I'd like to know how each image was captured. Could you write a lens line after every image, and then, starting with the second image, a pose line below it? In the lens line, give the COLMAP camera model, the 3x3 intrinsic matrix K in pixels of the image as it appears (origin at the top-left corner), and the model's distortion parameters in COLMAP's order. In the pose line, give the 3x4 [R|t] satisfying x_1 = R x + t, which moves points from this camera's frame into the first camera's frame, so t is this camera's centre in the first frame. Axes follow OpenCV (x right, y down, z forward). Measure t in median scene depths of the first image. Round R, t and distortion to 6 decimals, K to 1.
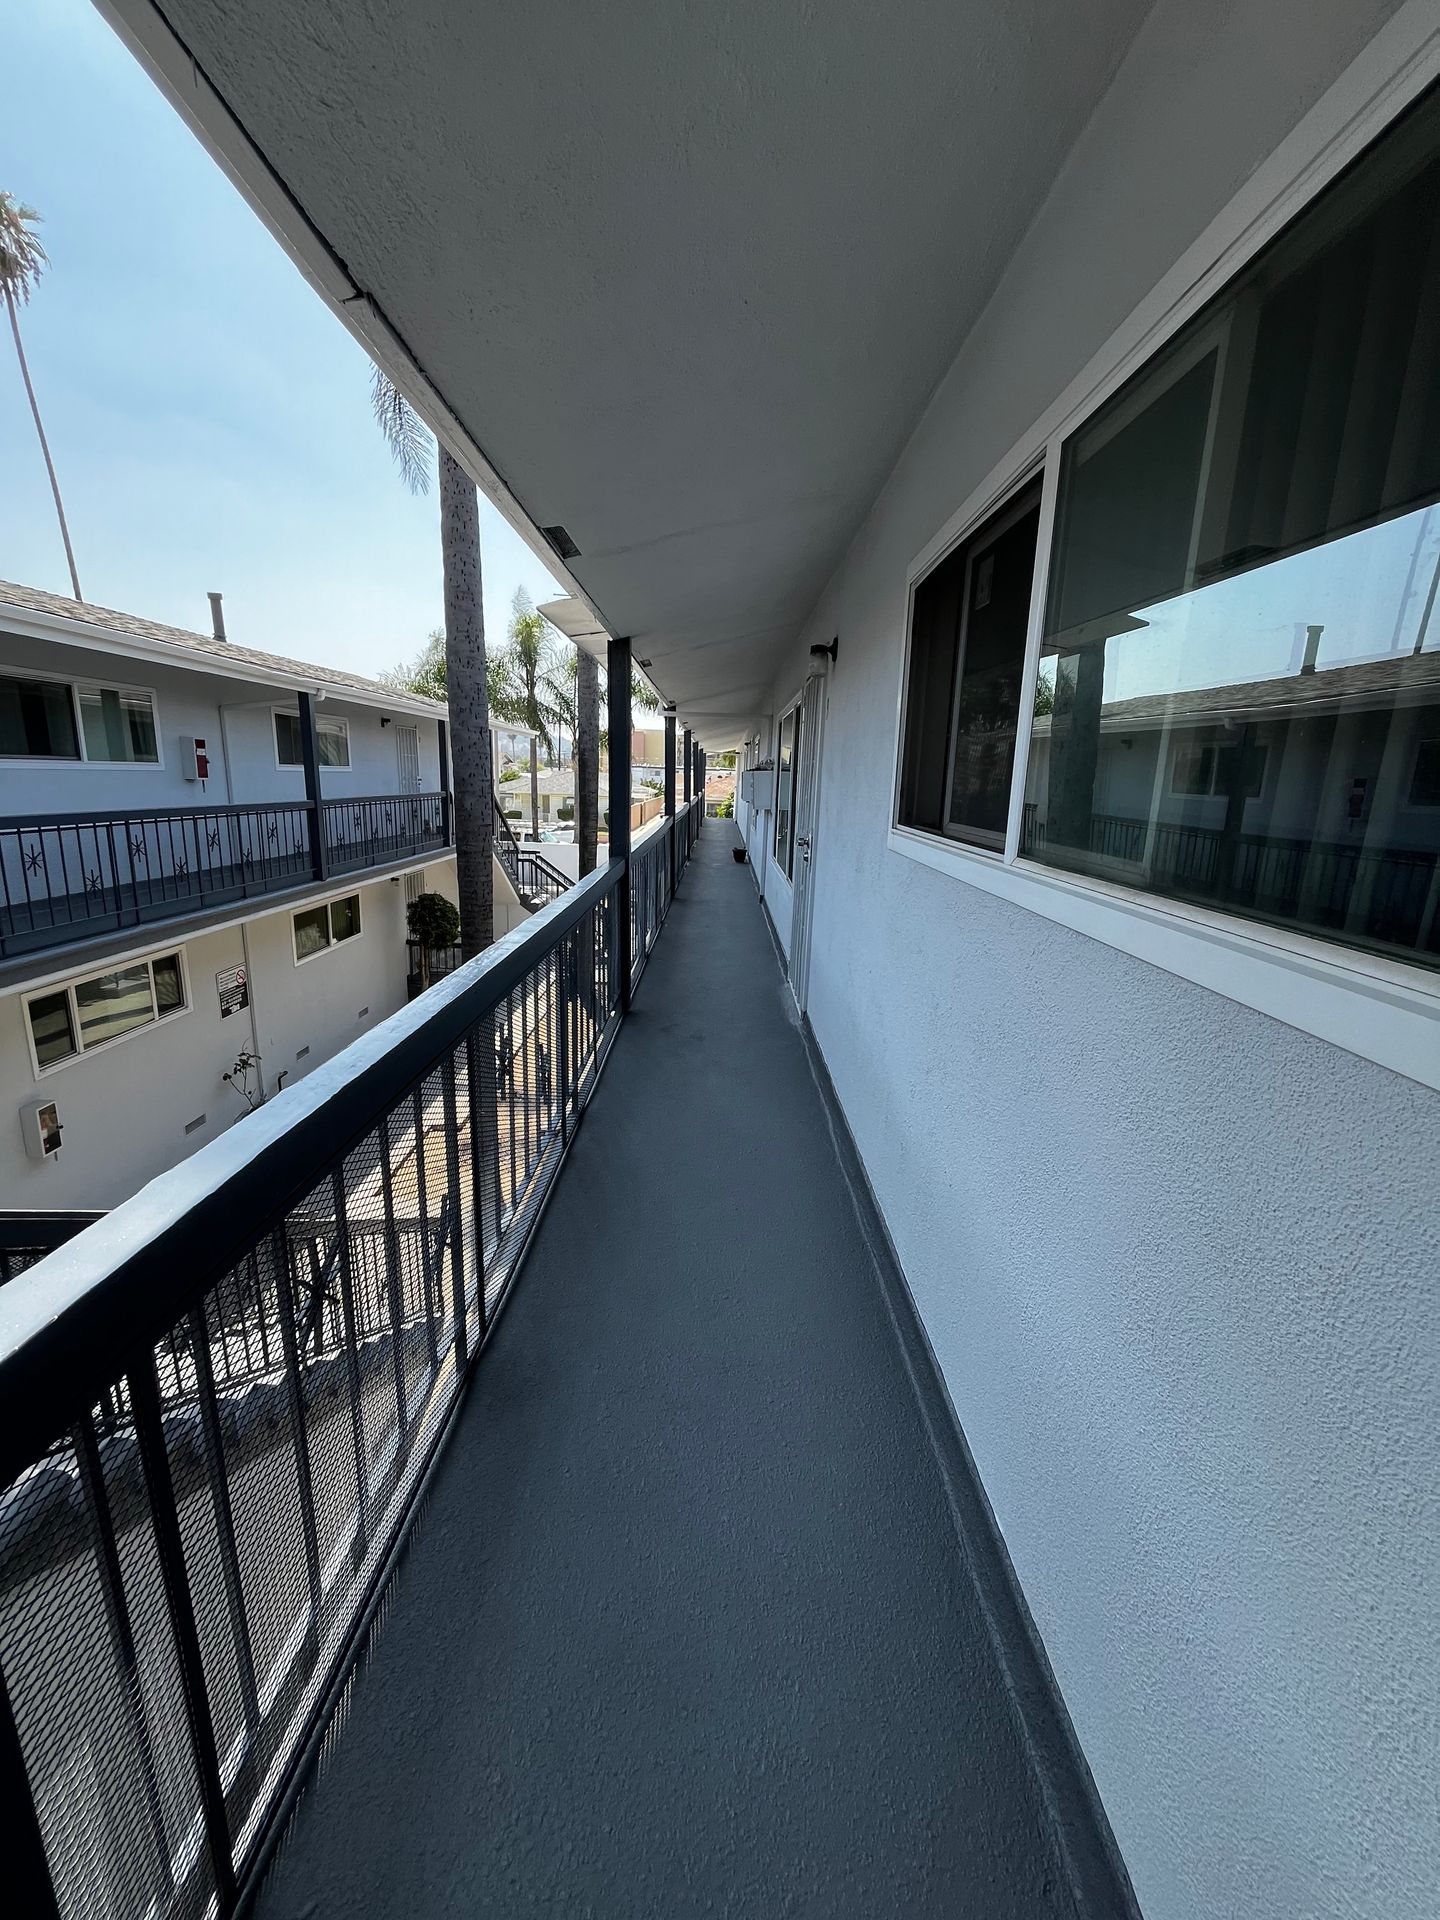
lens RADIAL K [[773.9, 0, 720.0], [0, 773.9, 960.0], [0, 0, 1]] dist [0.000168, -0.000364]
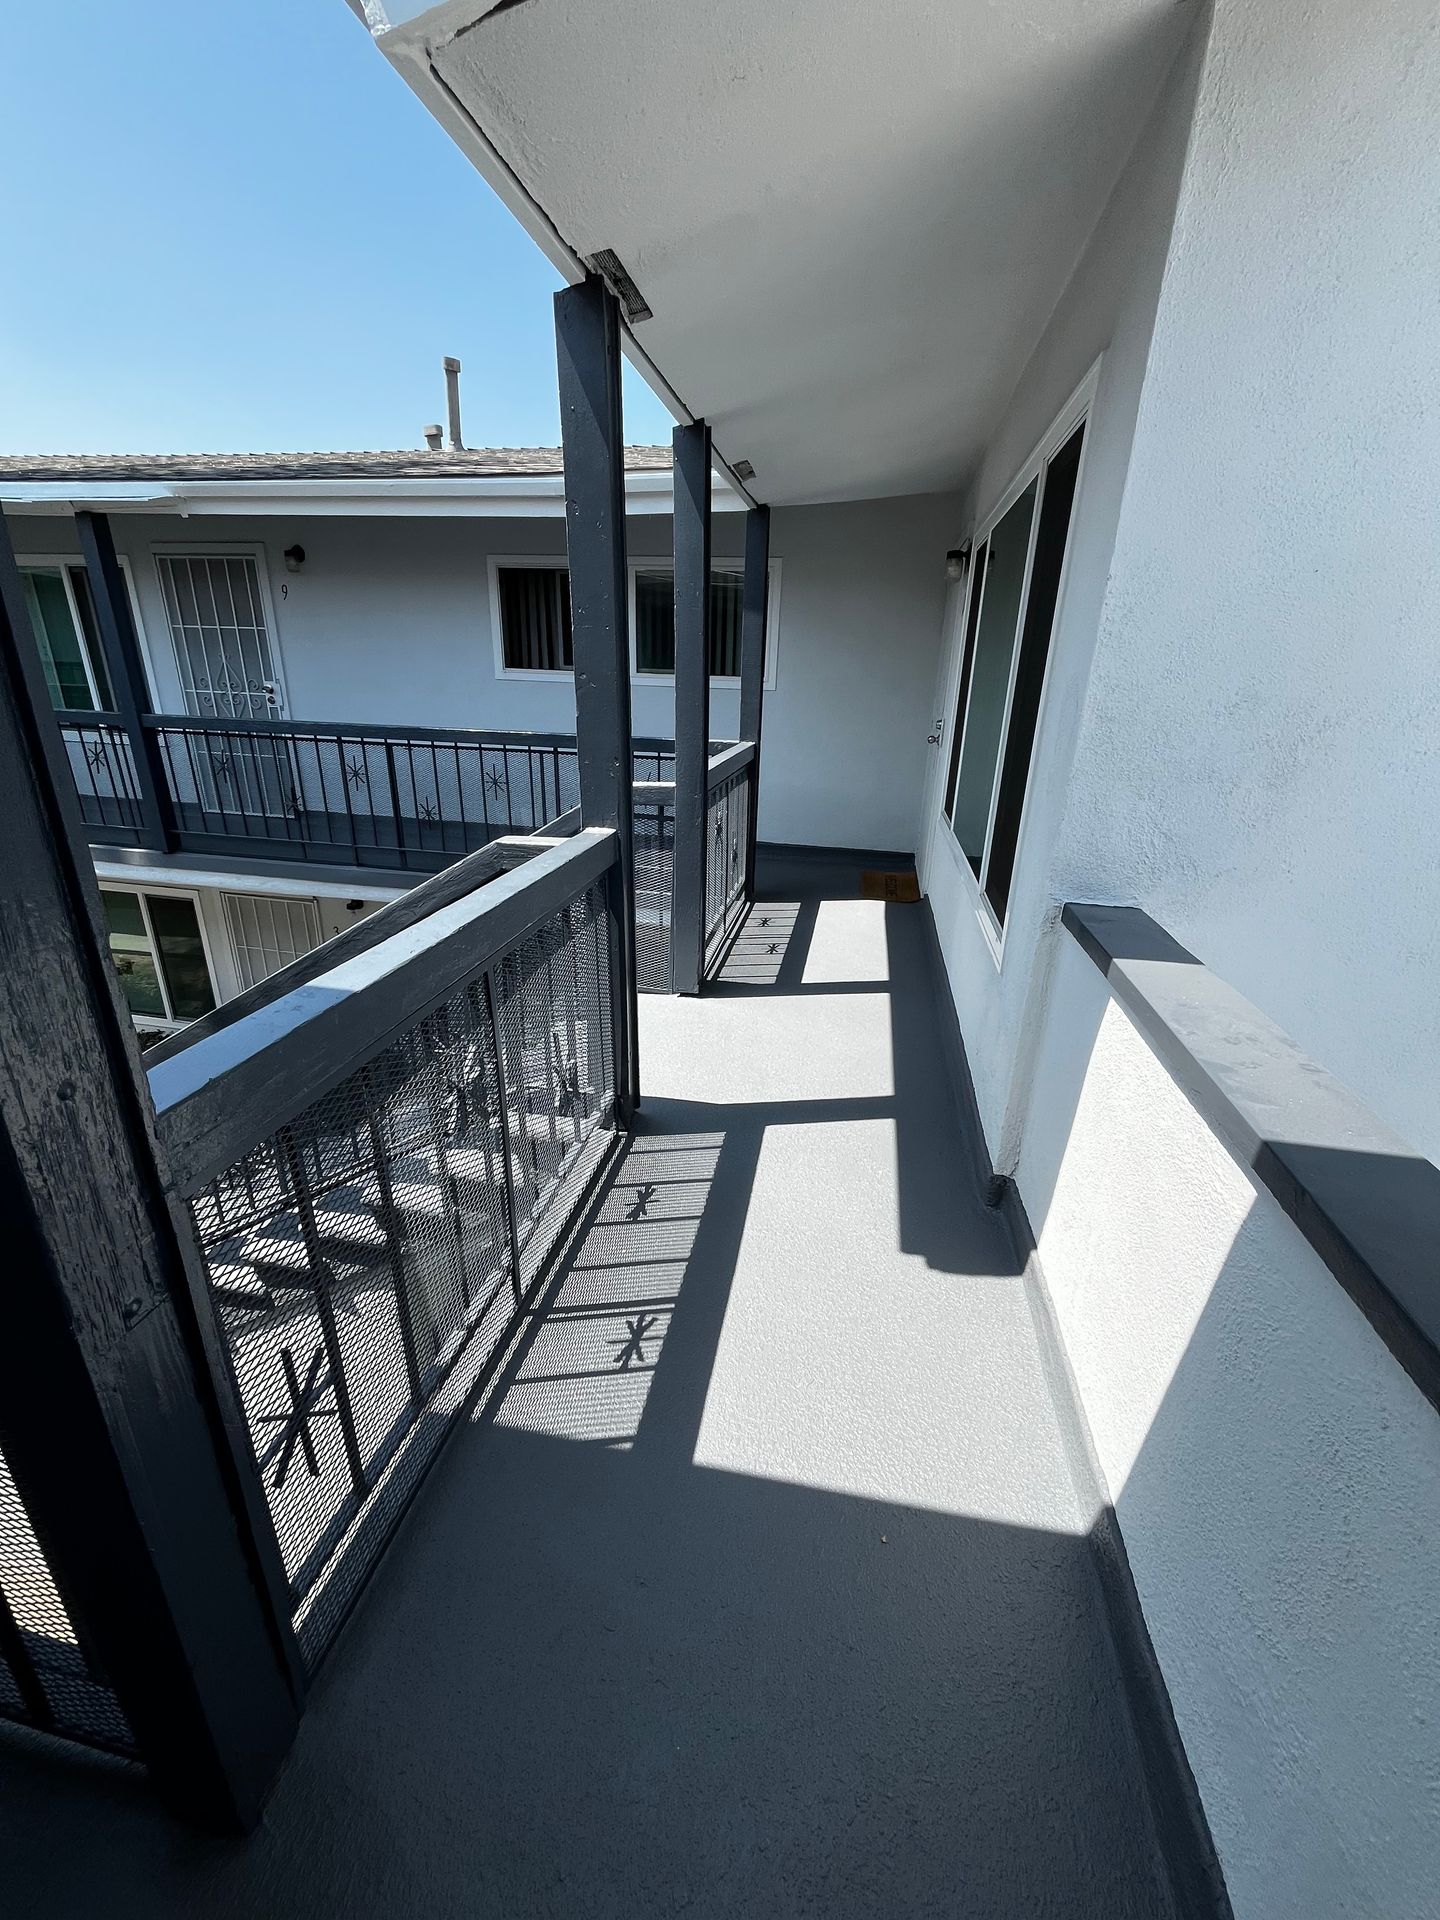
lens RADIAL K [[773.9, 0, 720.0], [0, 773.9, 960.0], [0, 0, 1]] dist [0.000168, -0.000364]
pose [[-0.170784, 0.310531, -0.935095, -0.012807], [-0.268554, 0.898437, 0.347405, -0.331296], [0.948004, 0.310455, -0.070044, 1.394007]]
